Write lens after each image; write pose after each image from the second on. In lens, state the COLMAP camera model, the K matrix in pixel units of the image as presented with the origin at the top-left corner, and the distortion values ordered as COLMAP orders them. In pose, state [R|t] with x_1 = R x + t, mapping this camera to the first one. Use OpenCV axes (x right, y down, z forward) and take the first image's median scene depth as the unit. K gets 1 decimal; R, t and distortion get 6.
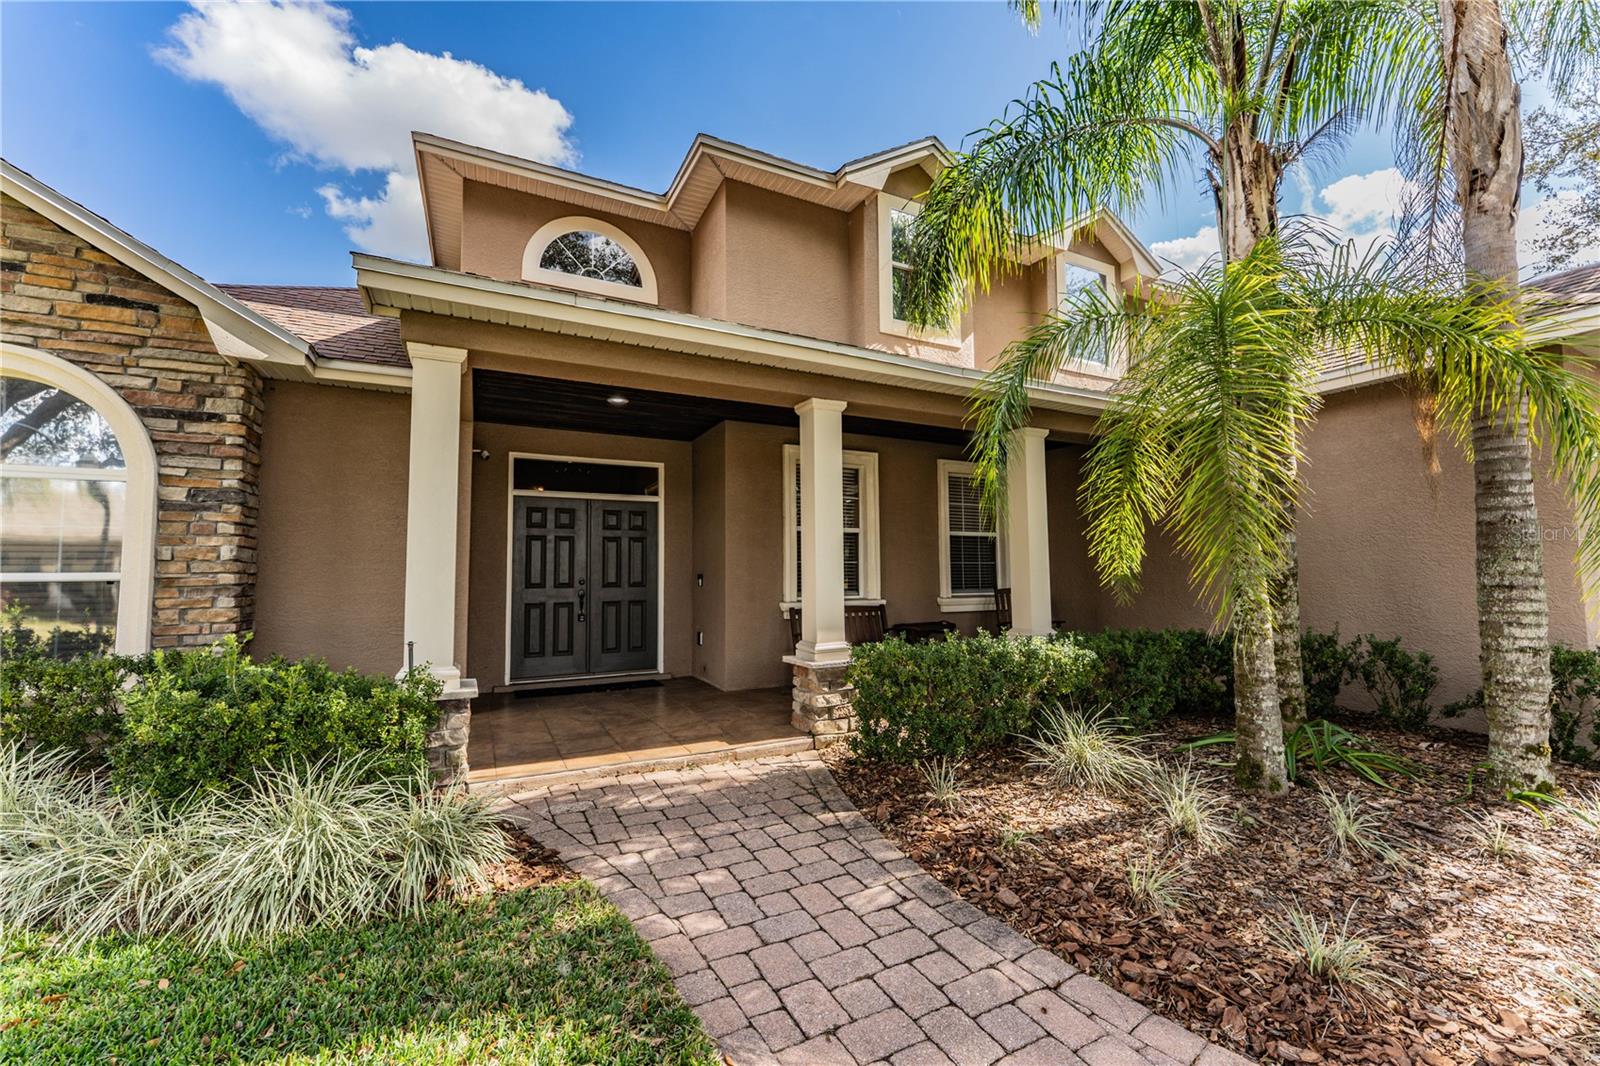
lens RADIAL K [[633.6, 0, 800.0], [0, 633.6, 532.6], [0, 0, 1]] dist [0.008655, -0.001587]
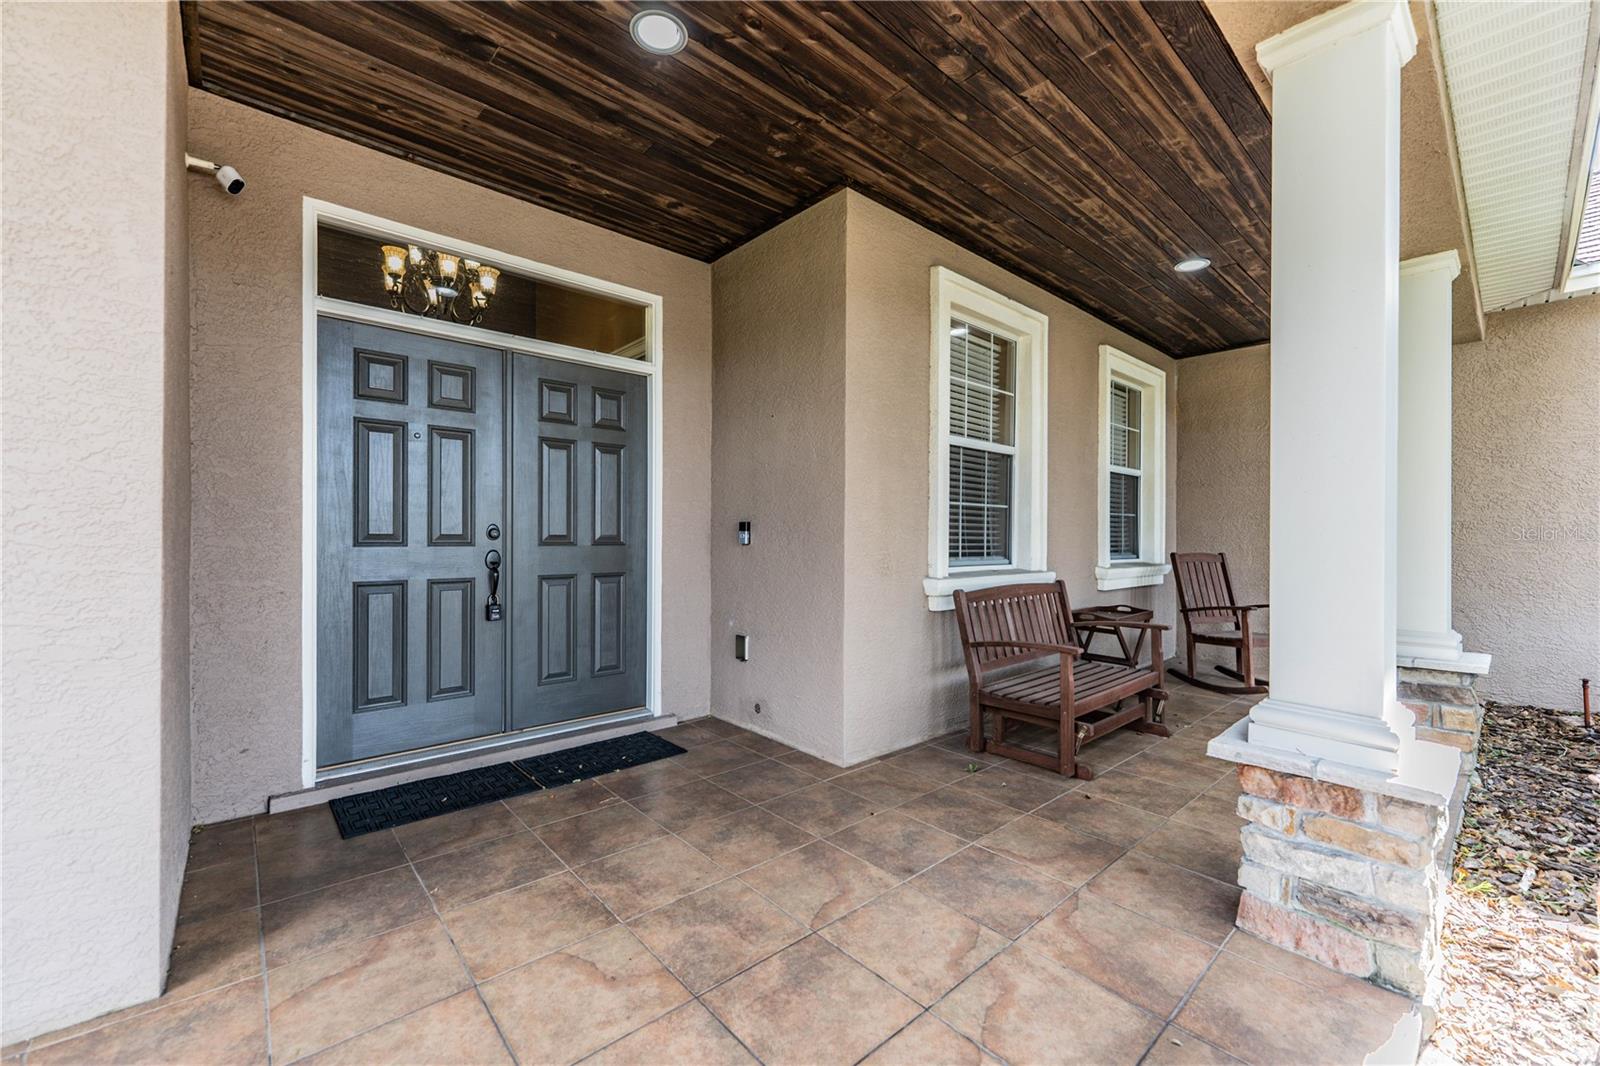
lens RADIAL K [[633.6, 0, 792.0], [0, 633.6, 531.7], [0, 0, 1]] dist [0.008655, -0.001587]
pose [[0.968711, 0.015760, 0.247691, -0.251415], [-0.031821, 0.997632, 0.060975, 0.042965], [-0.246143, -0.066949, 0.966919, 0.514129]]
